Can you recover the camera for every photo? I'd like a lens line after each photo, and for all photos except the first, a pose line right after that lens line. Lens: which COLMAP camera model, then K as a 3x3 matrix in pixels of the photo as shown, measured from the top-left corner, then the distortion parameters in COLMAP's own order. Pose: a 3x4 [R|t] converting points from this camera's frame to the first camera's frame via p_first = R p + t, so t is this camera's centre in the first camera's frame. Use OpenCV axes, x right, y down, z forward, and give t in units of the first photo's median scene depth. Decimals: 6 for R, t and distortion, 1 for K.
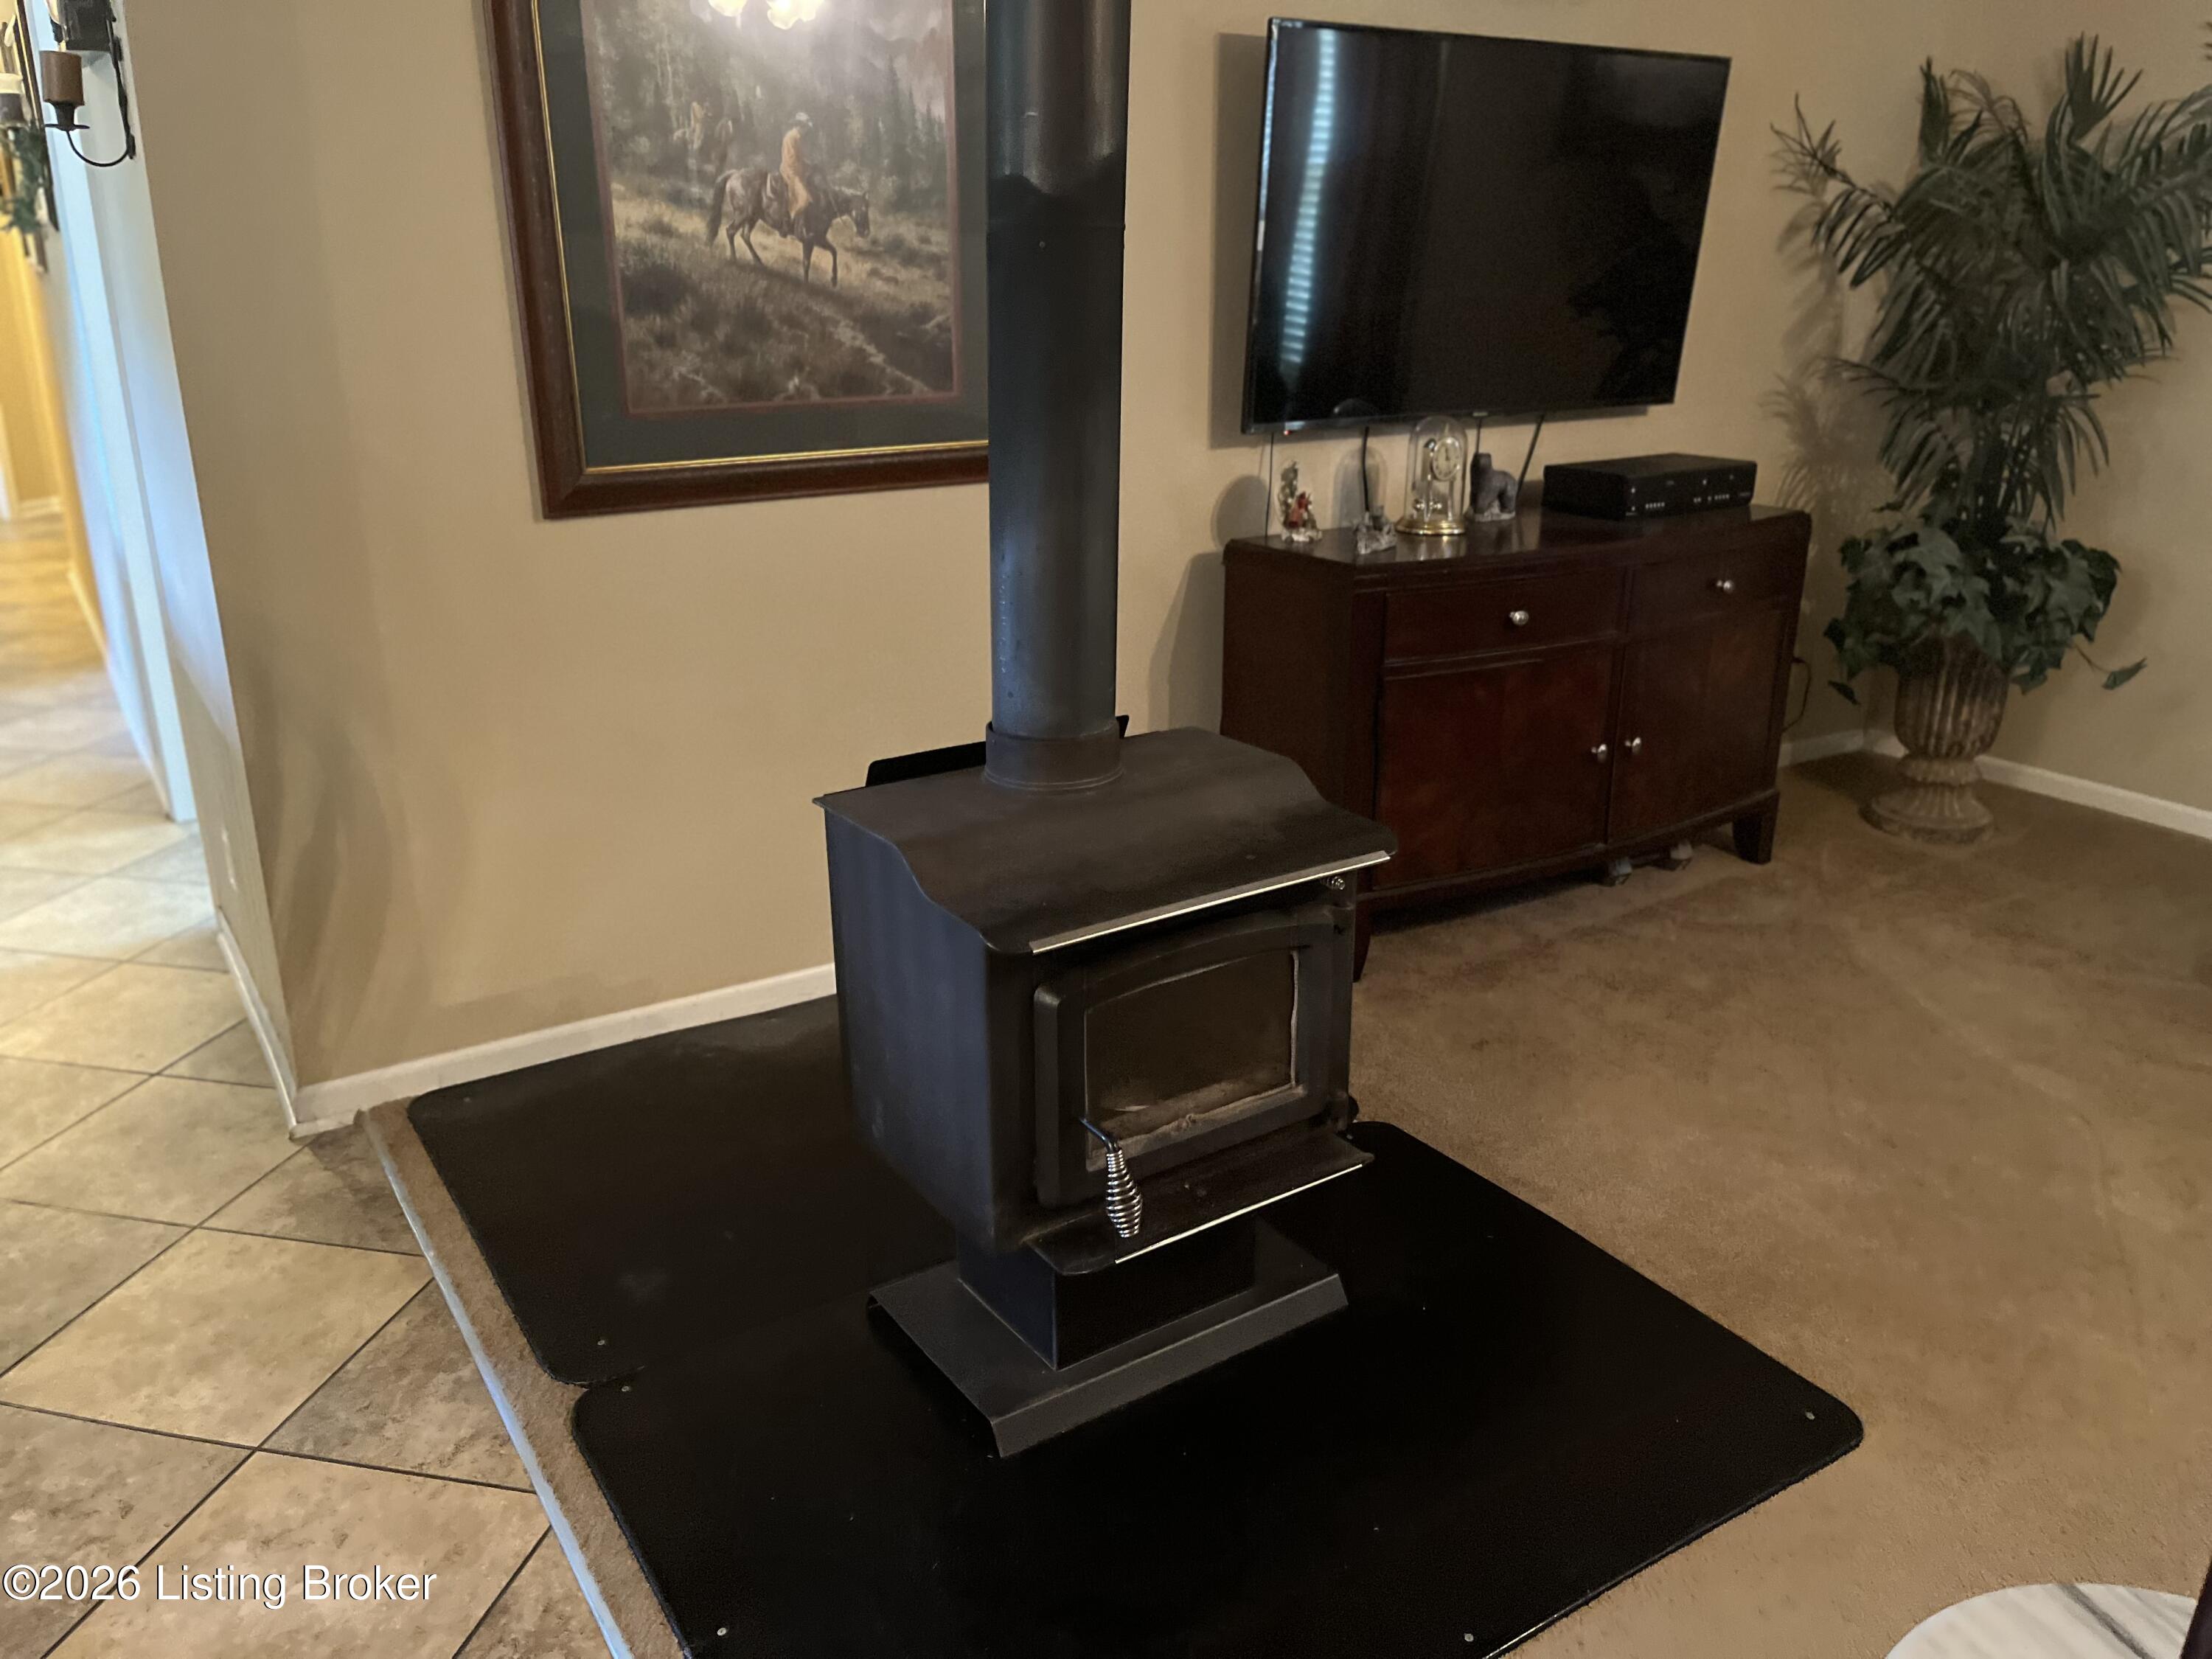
lens RADIAL K [[1684.6, 0, 1105.5], [0, 1684.6, 840.5], [0, 0, 1]] dist [0.066810, -0.088154]
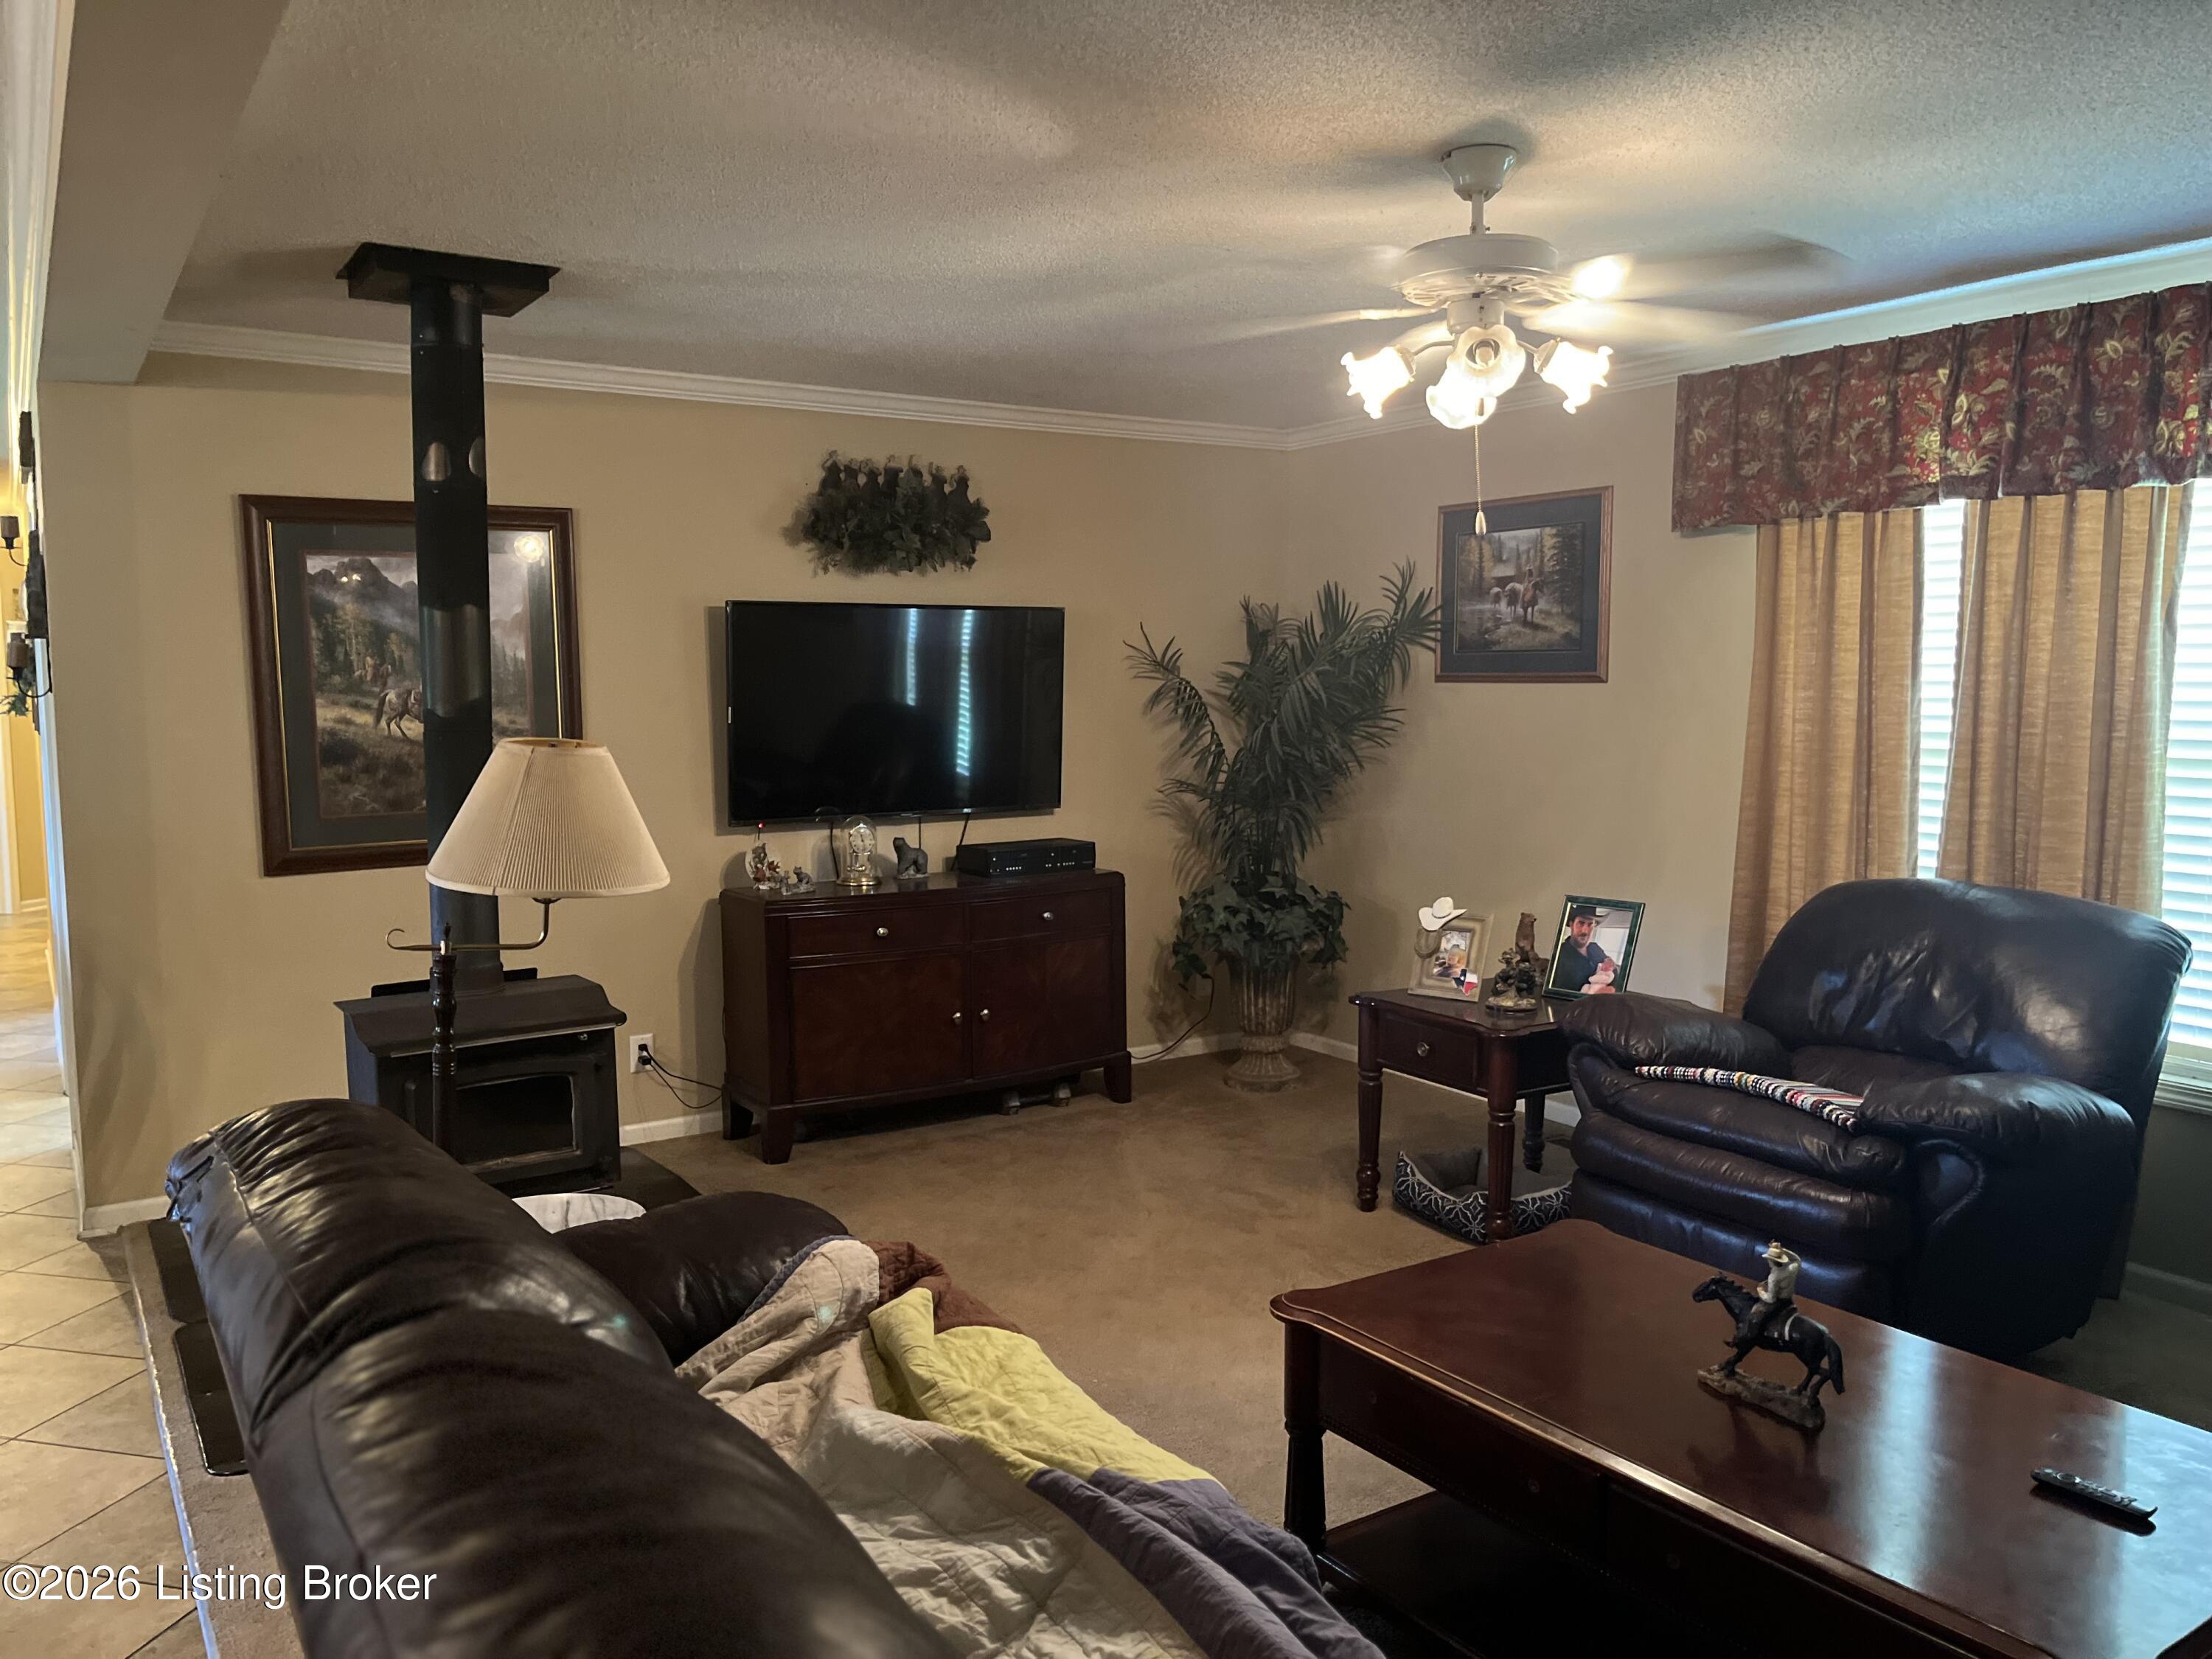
lens RADIAL K [[1684.6, 0, 1121.3], [0, 1684.6, 827.3], [0, 0, 1]] dist [0.066810, -0.088154]
pose [[0.999904, -0.012670, -0.005680, 0.473181], [0.010888, 0.969328, -0.245529, 0.171330], [0.008617, 0.245444, 0.969373, -0.603525]]
